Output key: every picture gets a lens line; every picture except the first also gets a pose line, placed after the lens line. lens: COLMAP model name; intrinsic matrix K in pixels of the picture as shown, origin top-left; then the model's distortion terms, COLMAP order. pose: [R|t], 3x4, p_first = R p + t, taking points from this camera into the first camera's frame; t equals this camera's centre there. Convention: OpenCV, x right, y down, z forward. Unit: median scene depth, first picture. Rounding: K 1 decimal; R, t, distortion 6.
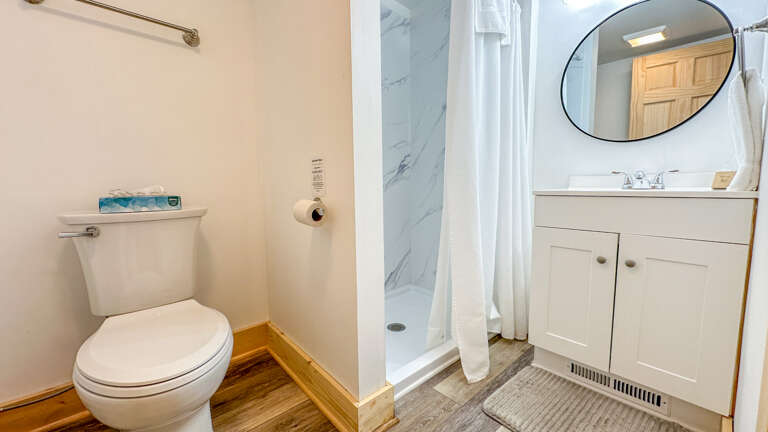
lens RADIAL K [[305.3, 0, 384.0], [0, 305.3, 216.0], [0, 0, 1]] dist [-0.000732, 0.000139]
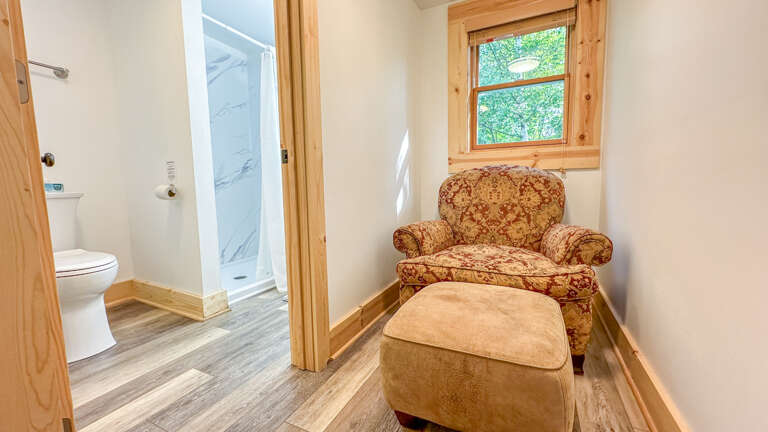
lens RADIAL K [[305.3, 0, 384.0], [0, 305.3, 216.0], [0, 0, 1]] dist [-0.000732, 0.000139]
pose [[0.925633, -0.038883, 0.376418, 0.212192], [0.042919, 0.999076, -0.002339, 0.157773], [-0.375980, 0.018320, 0.926447, -0.937593]]
